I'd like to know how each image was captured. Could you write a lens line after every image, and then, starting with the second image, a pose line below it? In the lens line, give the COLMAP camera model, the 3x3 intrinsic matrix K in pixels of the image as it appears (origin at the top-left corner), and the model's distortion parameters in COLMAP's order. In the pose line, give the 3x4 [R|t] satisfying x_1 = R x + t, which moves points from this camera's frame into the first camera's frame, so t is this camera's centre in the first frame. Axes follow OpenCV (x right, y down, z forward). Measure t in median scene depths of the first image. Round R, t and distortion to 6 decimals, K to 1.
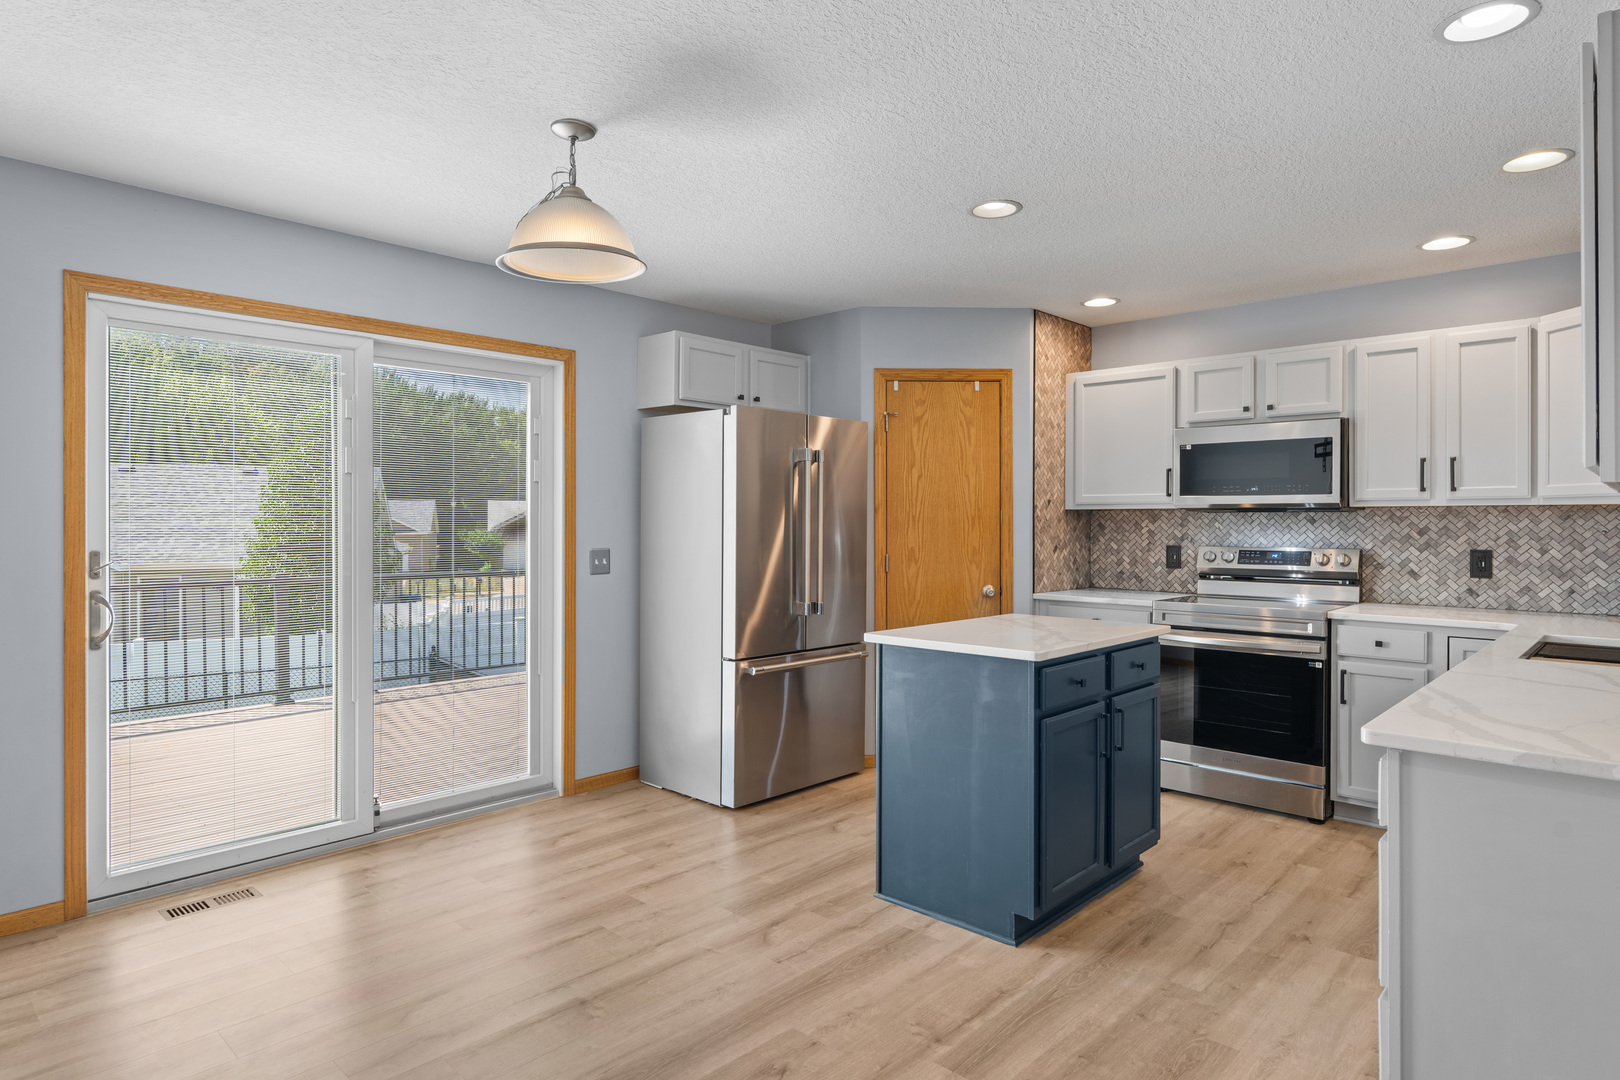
lens RADIAL K [[929.3, 0, 804.2], [0, 929.3, 530.9], [0, 0, 1]] dist [-0.003339, -0.000458]
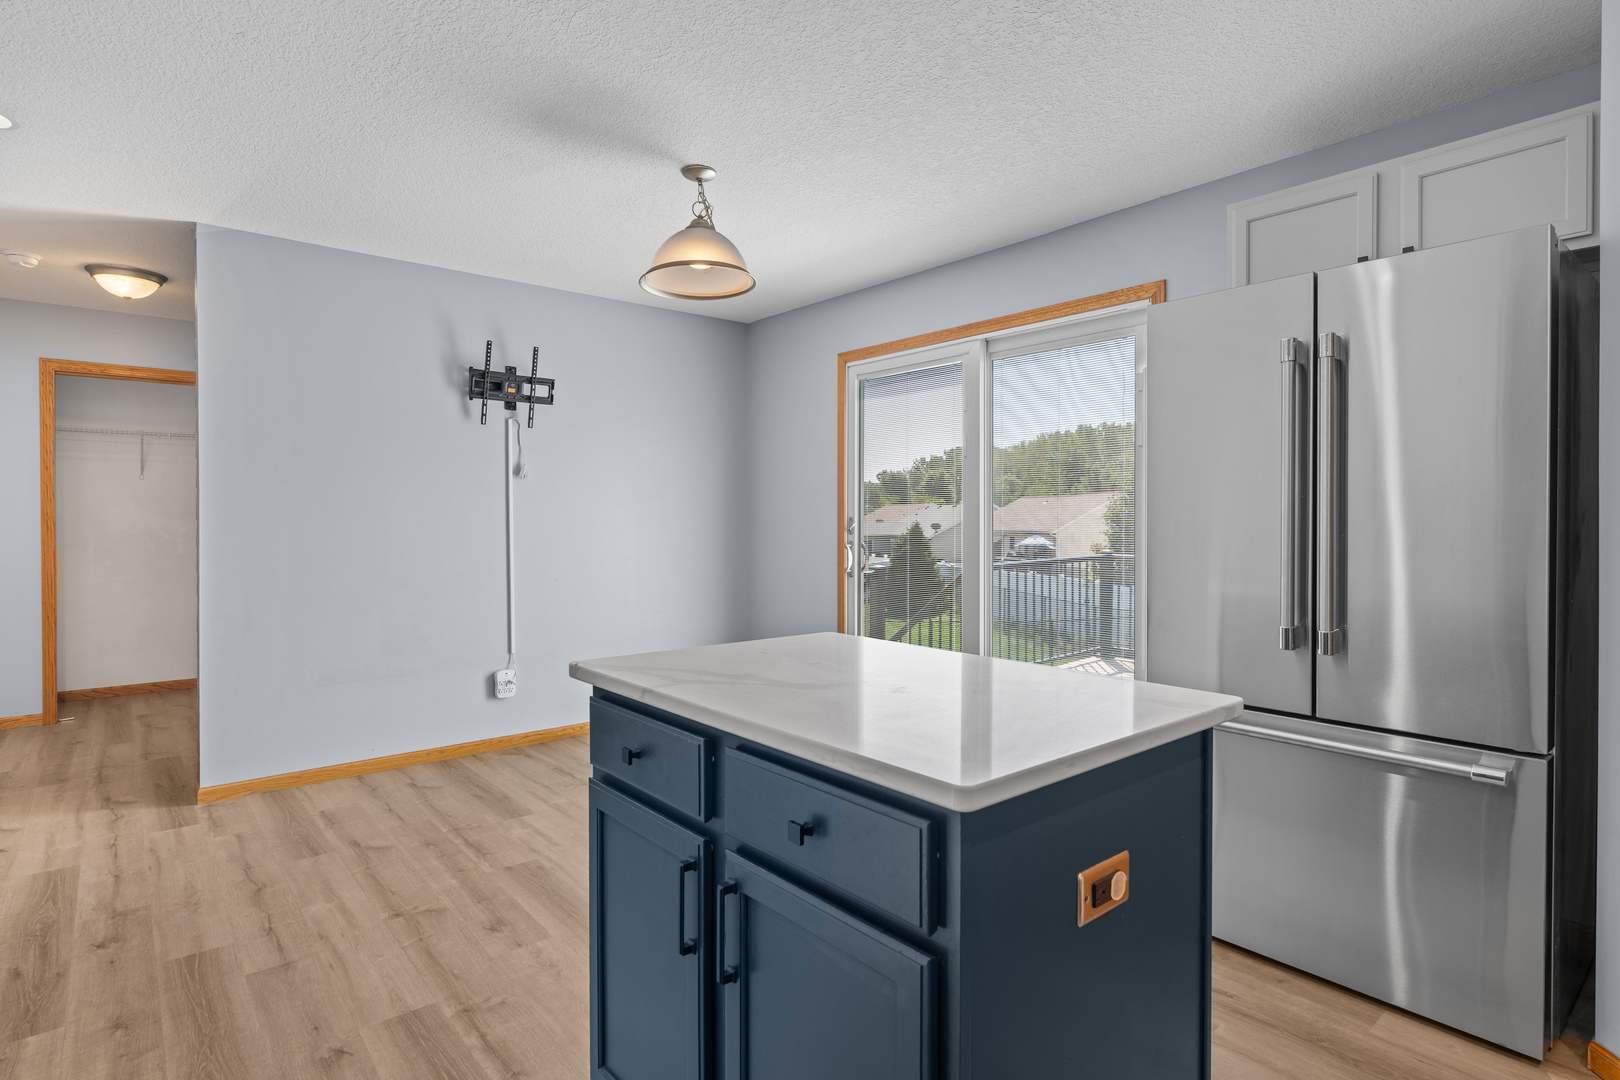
lens RADIAL K [[819.8, 0, 807.6], [0, 819.8, 546.6], [0, 0, 1]] dist [-0.005090, -0.000480]
pose [[-0.110388, 0.034600, -0.993286, 0.836098], [-0.008277, 0.999327, 0.035731, 0.024636], [0.993854, 0.012165, -0.110027, 1.283899]]
